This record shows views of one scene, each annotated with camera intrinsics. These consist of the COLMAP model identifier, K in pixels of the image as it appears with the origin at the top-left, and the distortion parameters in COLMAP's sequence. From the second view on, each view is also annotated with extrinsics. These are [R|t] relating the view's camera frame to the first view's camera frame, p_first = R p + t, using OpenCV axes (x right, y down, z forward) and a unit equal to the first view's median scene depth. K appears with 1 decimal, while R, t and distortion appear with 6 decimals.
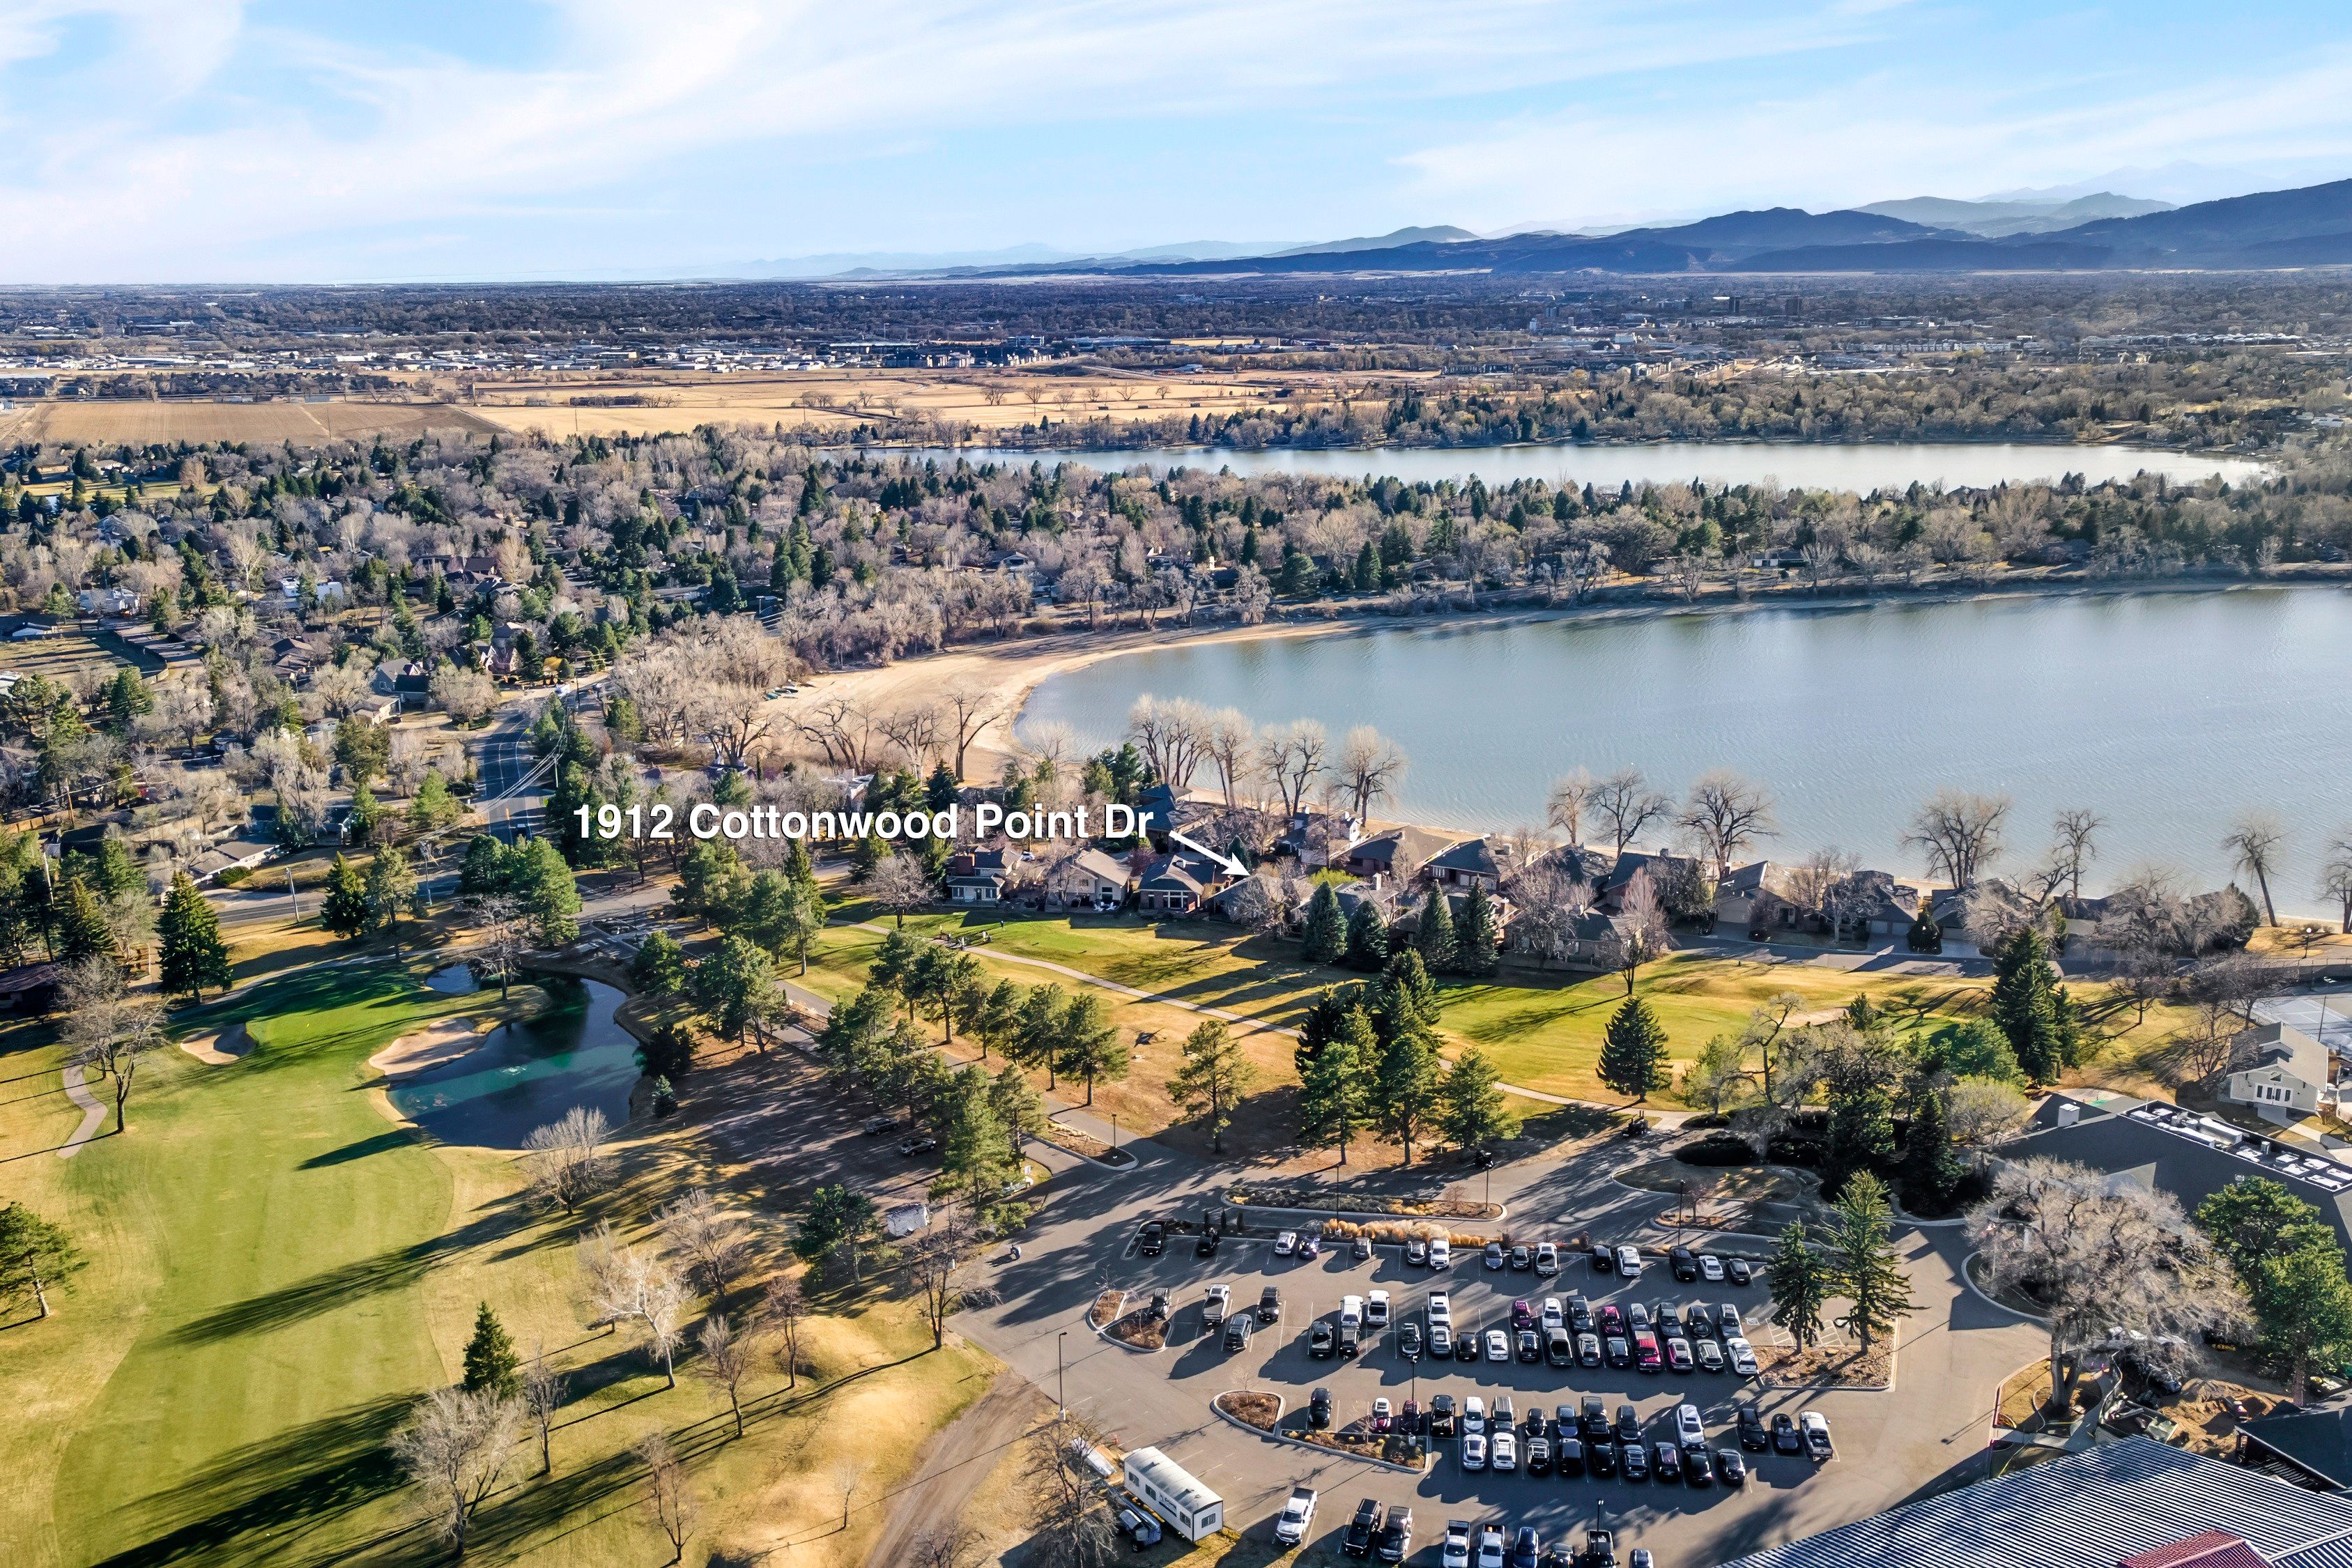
lens RADIAL K [[2063.3, 0, 1176.9], [0, 2063.3, 723.3], [0, 0, 1]] dist [0.030686, 0.012411]
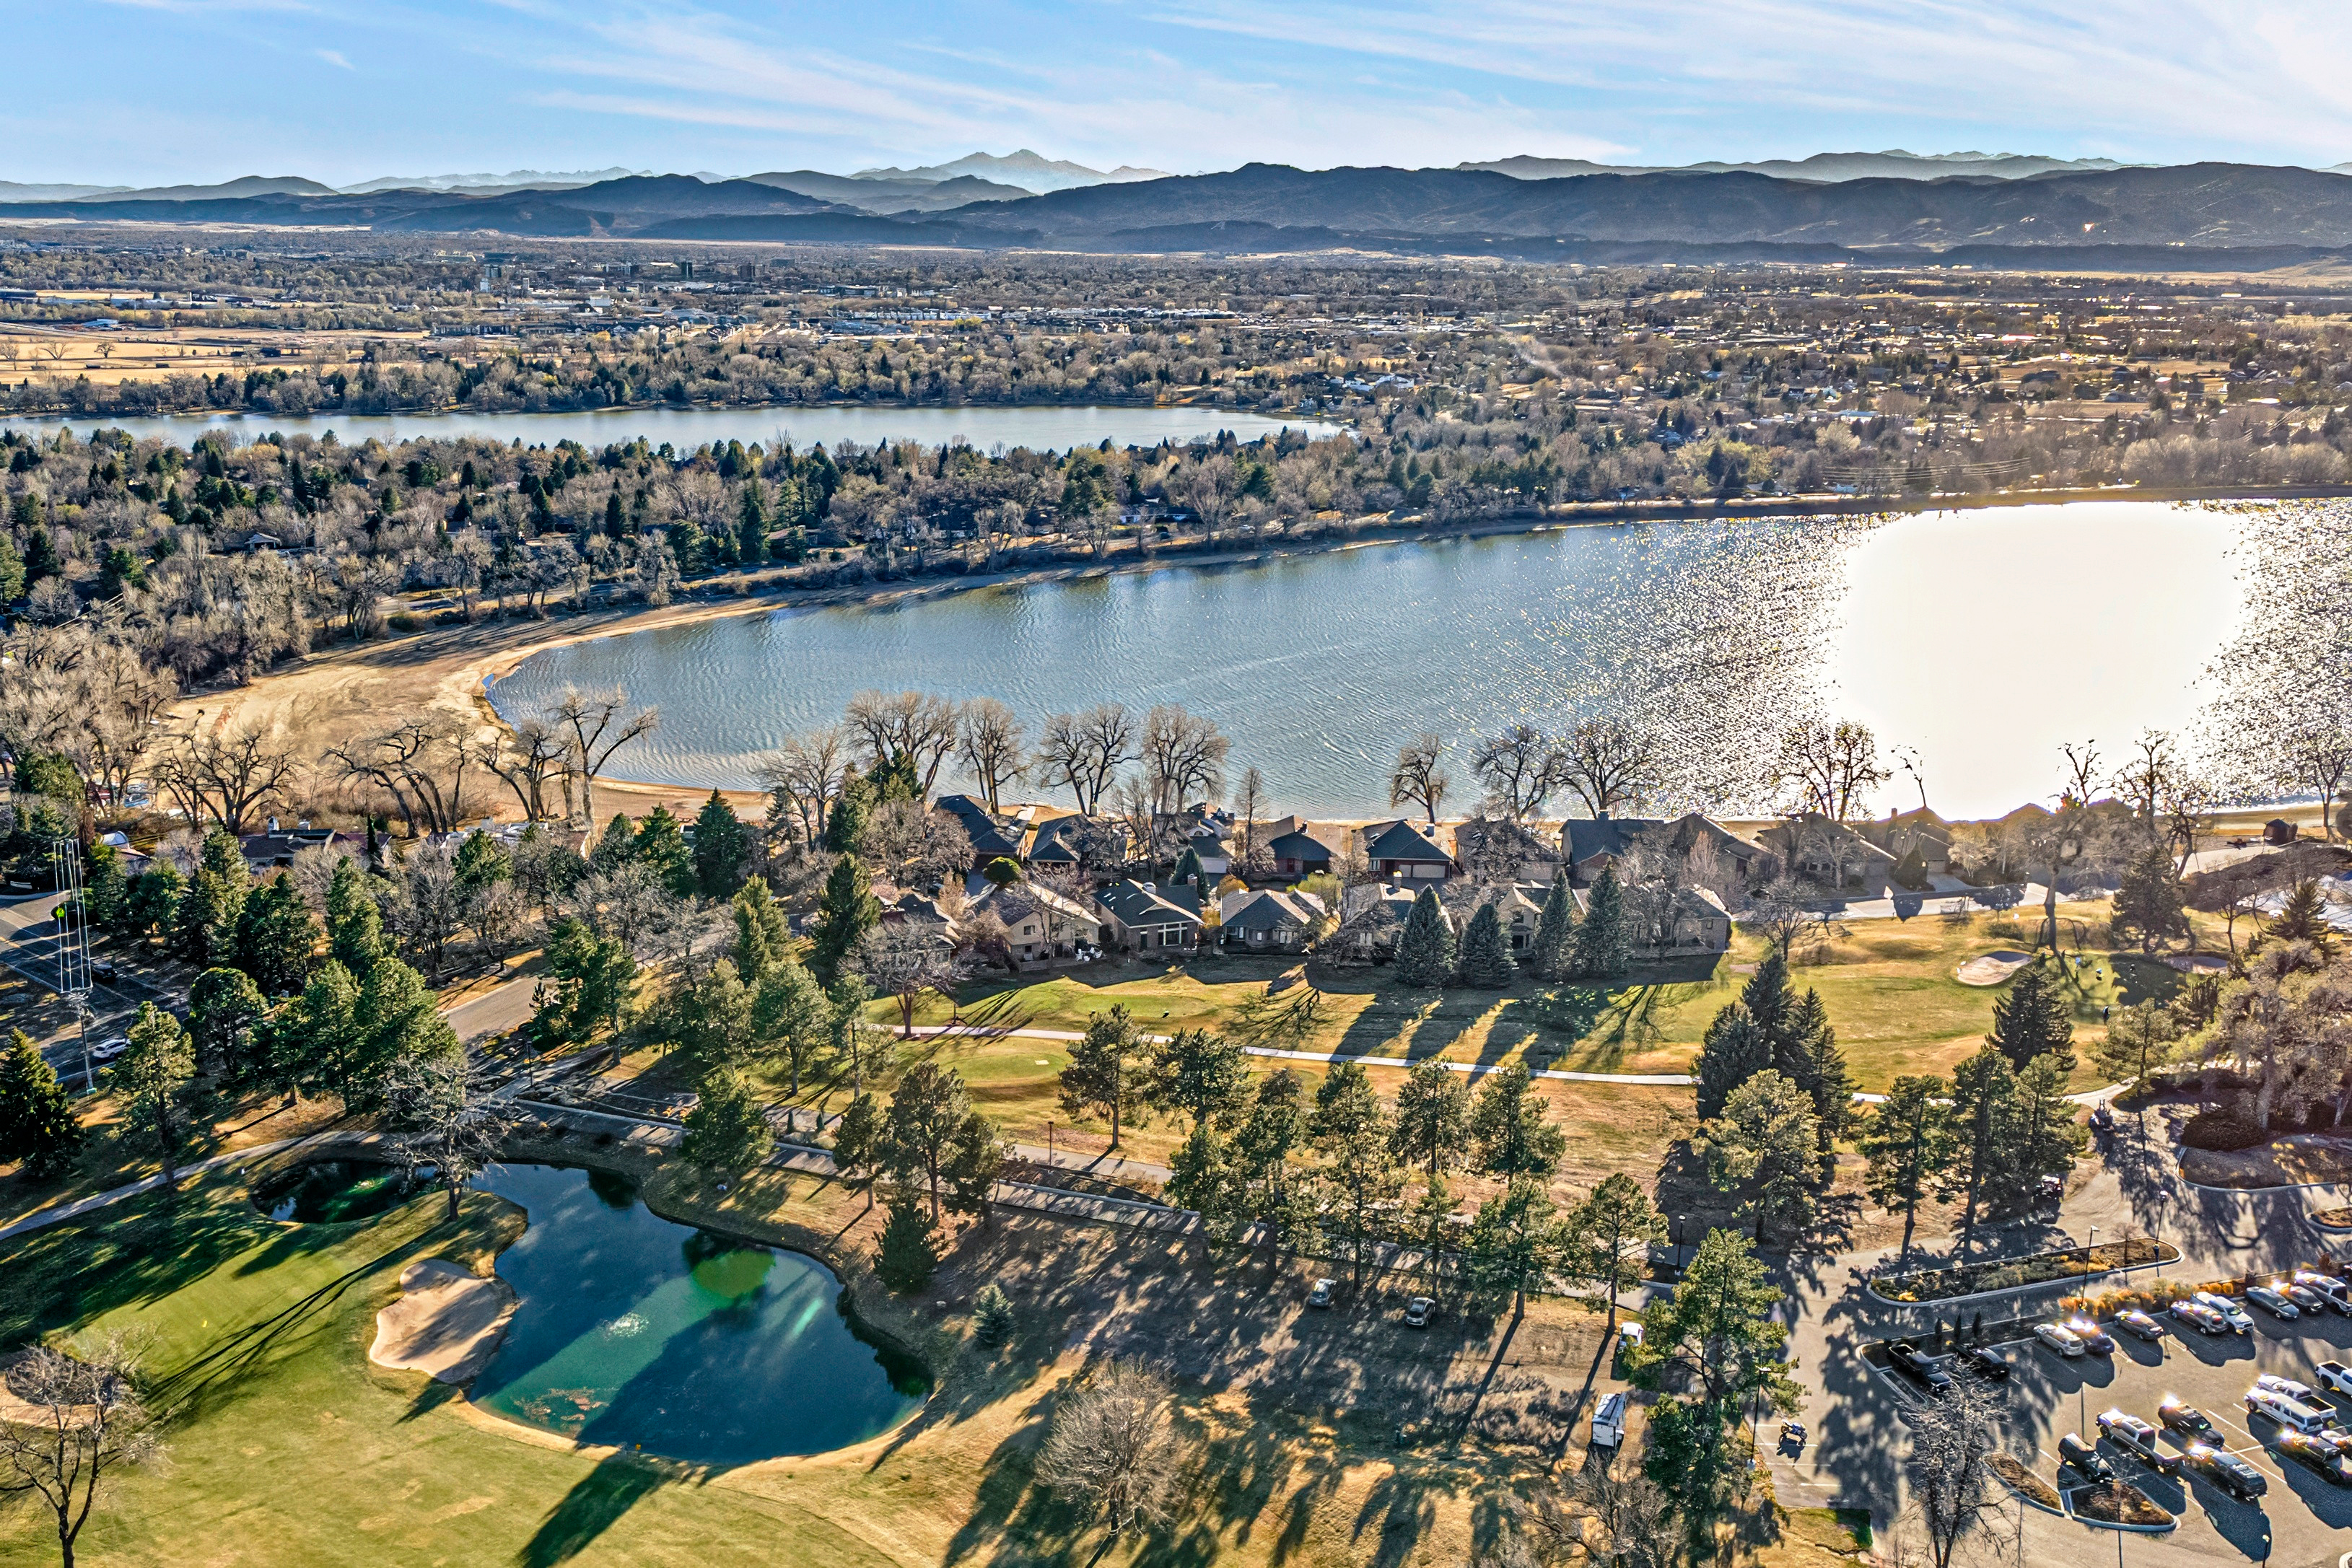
lens RADIAL K [[2132.4, 0, 1176.0], [0, 2132.4, 784.0], [0, 0, 1]] dist [0.022017, -0.000291]
pose [[0.876187, -0.089847, 0.473523, -0.191457], [0.073370, 0.995885, 0.053201, -0.007436], [-0.476354, -0.011871, 0.879173, 0.144303]]
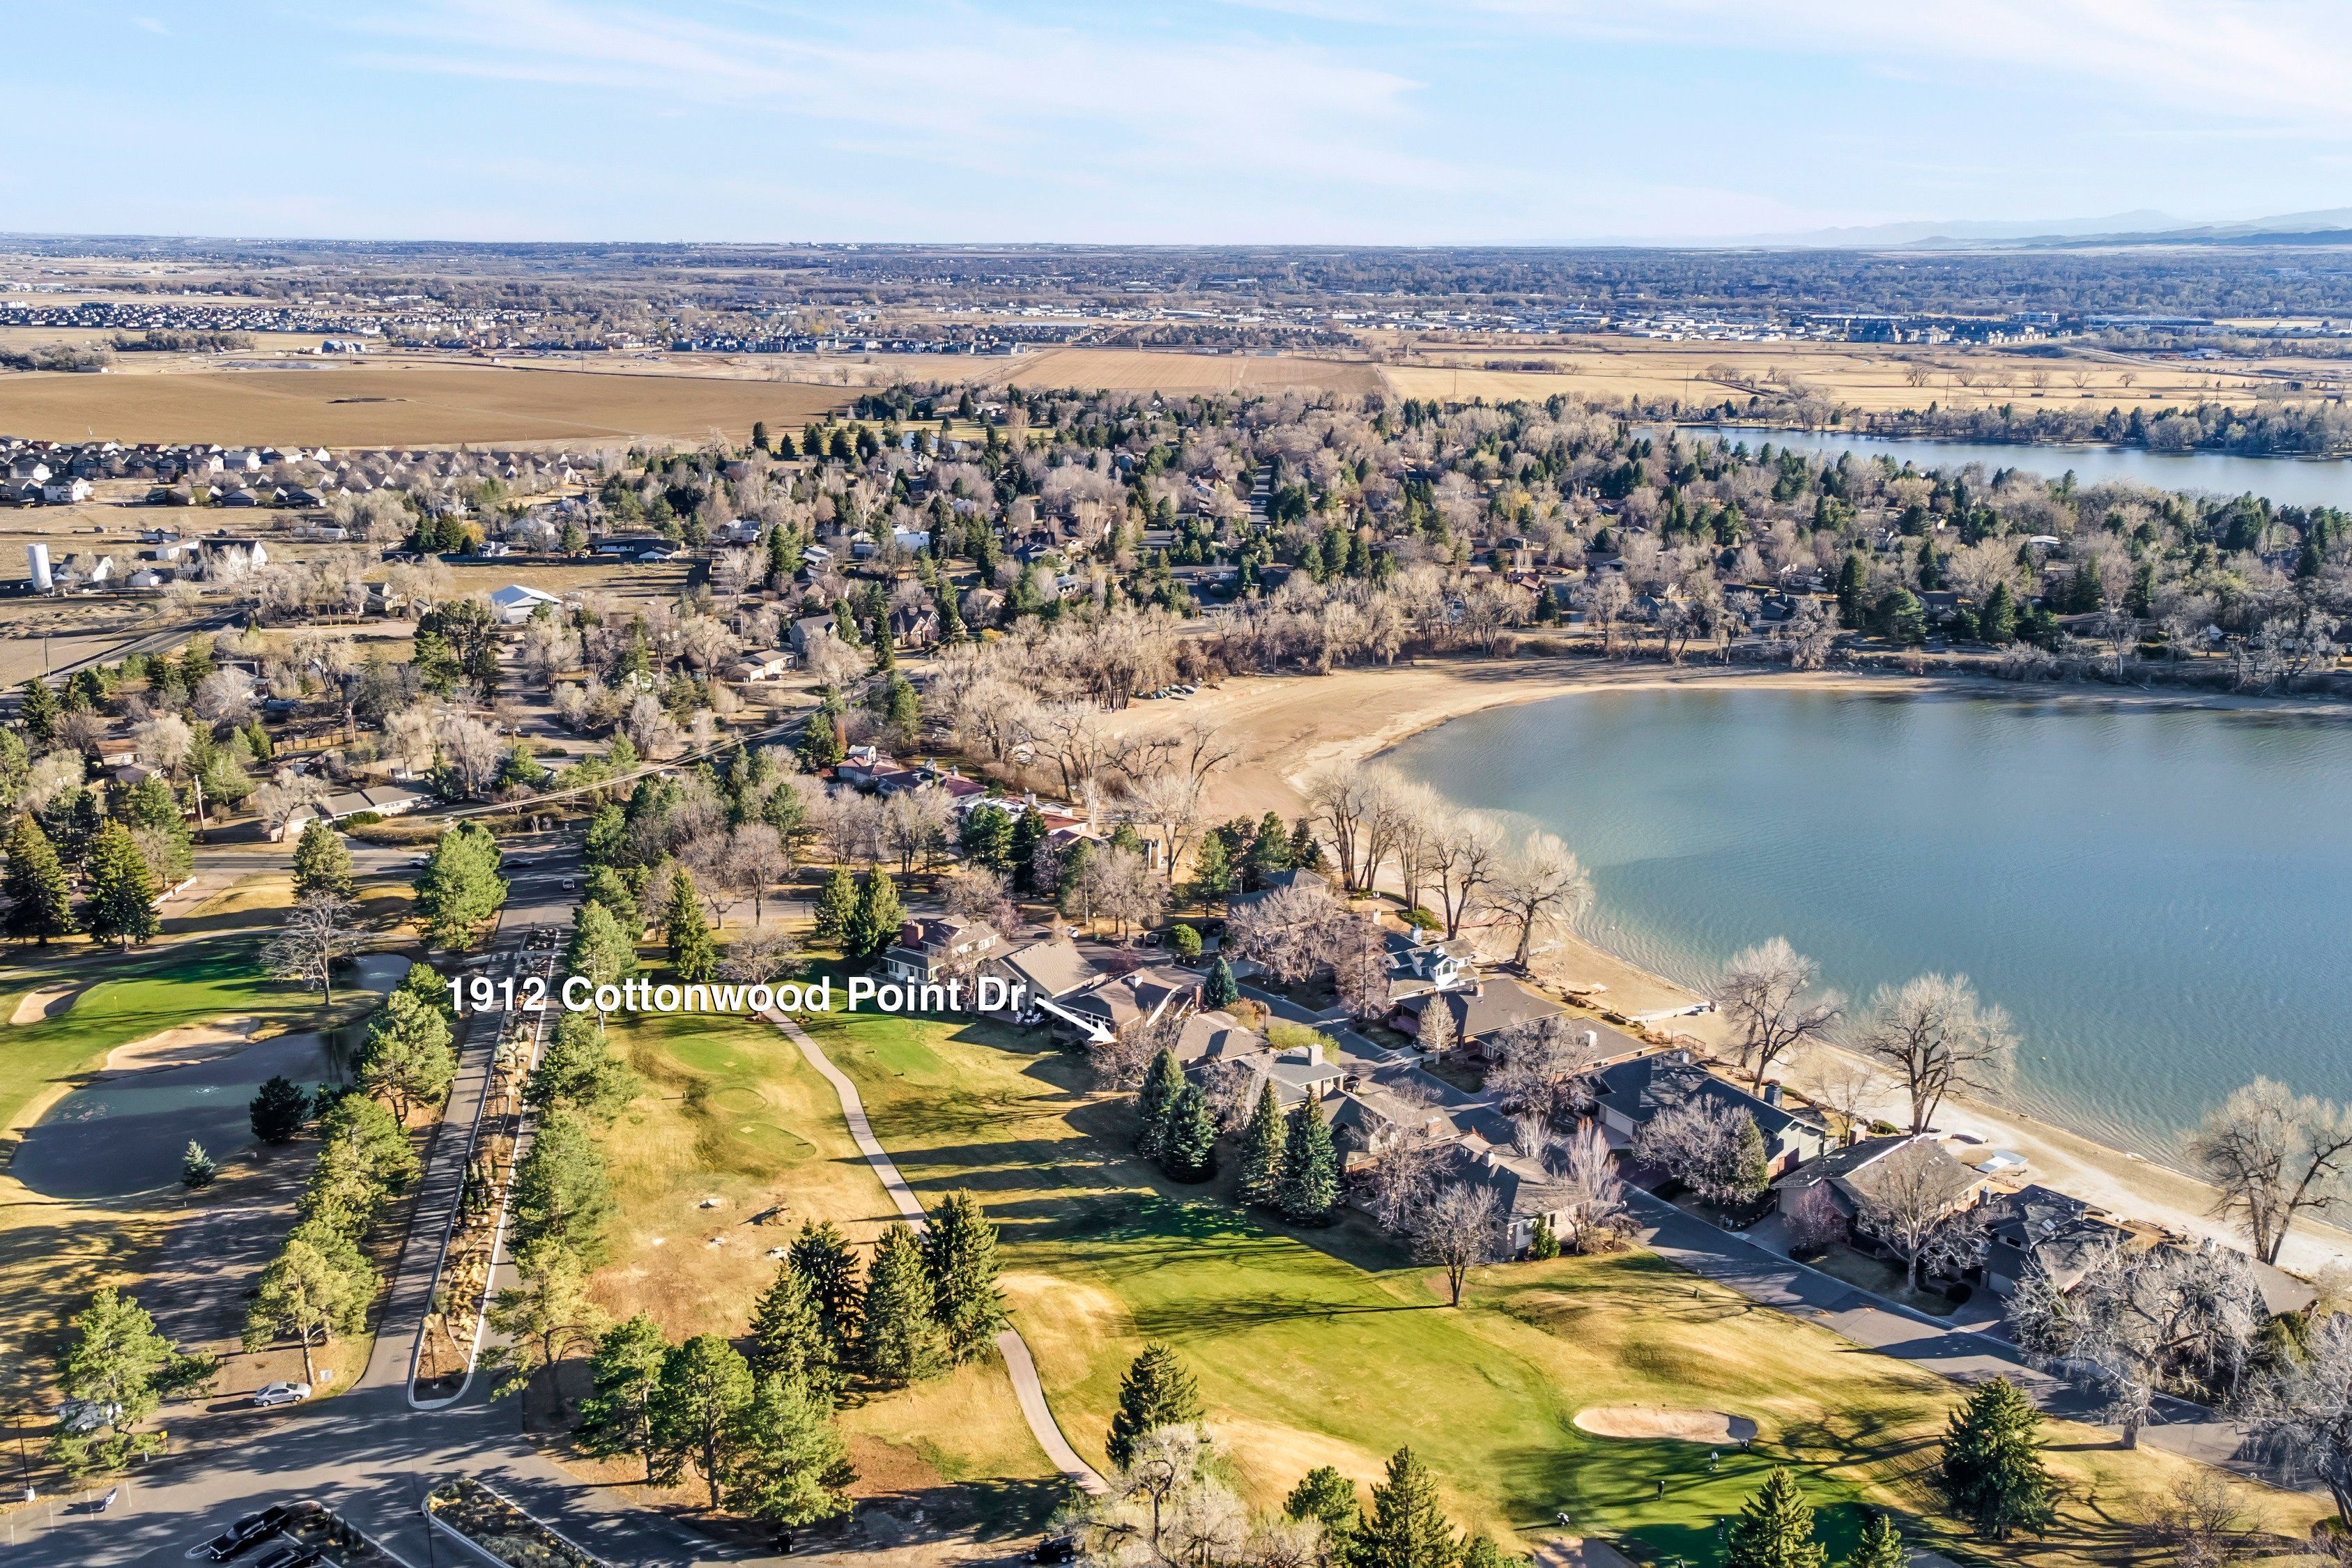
lens RADIAL K [[2025.2, 0, 1176.0], [0, 2025.2, 784.0], [0, 0, 1]] dist [0.014998, 0.021147]
pose [[0.881502, 0.135752, -0.452245, 0.184265], [-0.113949, 0.990632, 0.075257, -0.034715], [0.458225, -0.014807, 0.888713, 0.163408]]
